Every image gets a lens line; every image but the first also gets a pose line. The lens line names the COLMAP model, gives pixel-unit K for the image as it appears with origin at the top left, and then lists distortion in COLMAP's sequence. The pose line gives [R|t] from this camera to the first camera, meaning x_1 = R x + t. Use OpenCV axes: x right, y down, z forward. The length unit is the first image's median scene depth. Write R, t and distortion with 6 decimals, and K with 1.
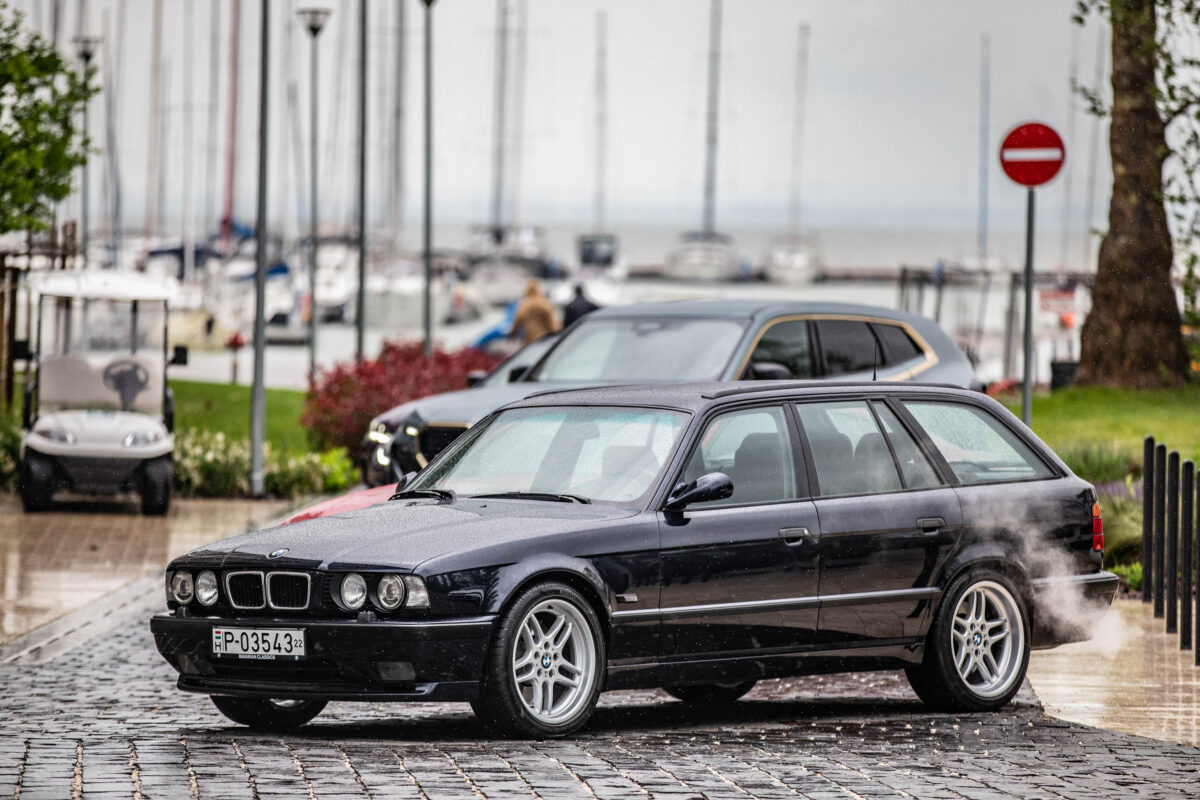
lens RADIAL K [[7140.1, 0, 605.3], [0, 7140.1, 364.2], [0, 0, 1]] dist [1.913660, 0.000000]
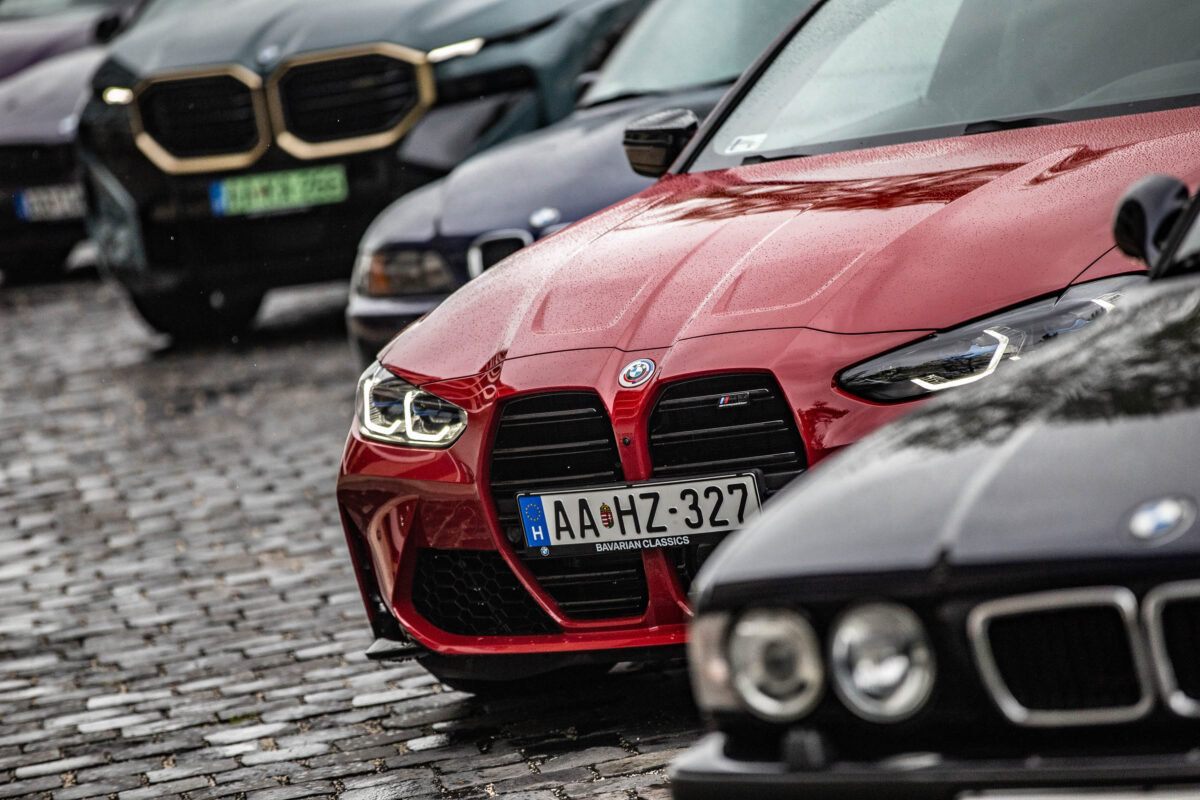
lens RADIAL K [[6490.7, 0, 594.9], [0, 6490.7, 408.3], [0, 0, 1]] dist [2.537765, 0.000000]
pose [[0.975488, -0.156985, 0.154204, -0.103860], [0.146034, 0.986038, 0.080014, -0.002958], [-0.164612, -0.055534, 0.984794, 0.705532]]
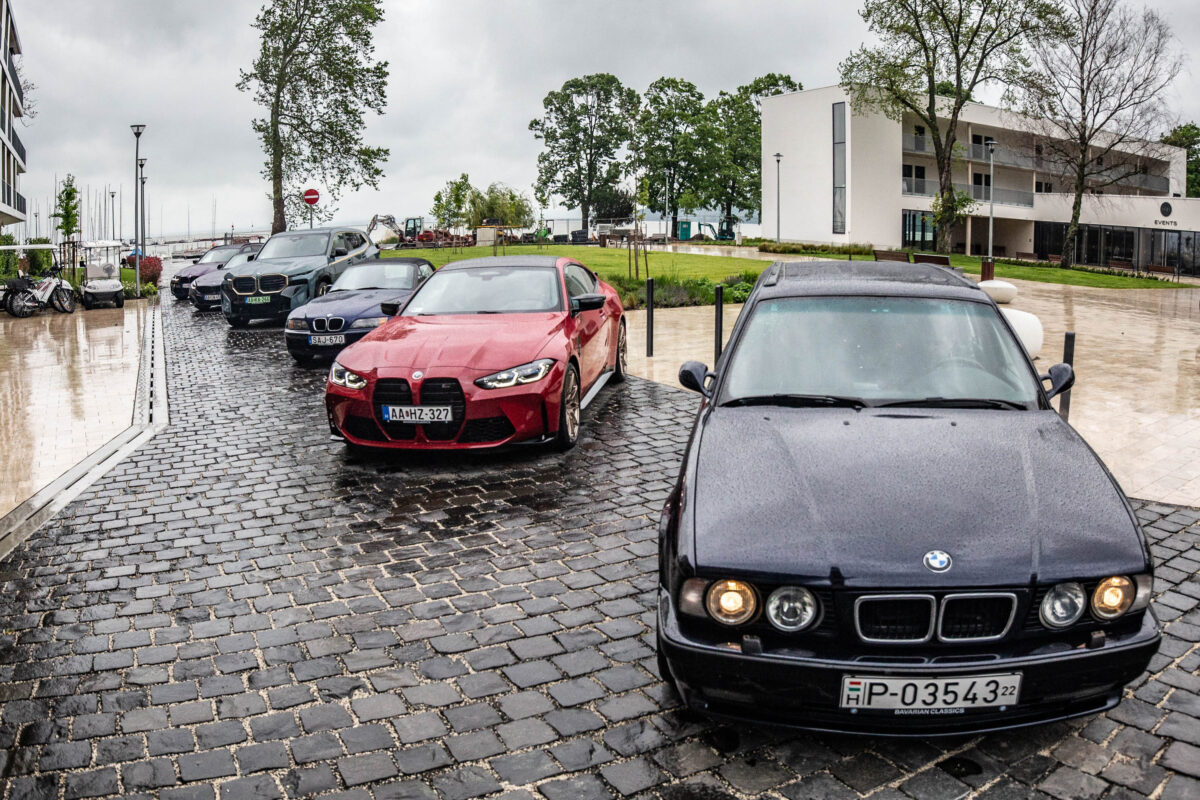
lens RADIAL K [[875.3, 0, 641.4], [0, 875.3, 403.9], [0, 0, 1]] dist [-0.273940, 0.023614]
pose [[0.826219, -0.117414, 0.550977, -0.105872], [0.010405, 0.981053, 0.193462, -0.003764], [-0.563253, -0.154109, 0.811786, 0.910637]]
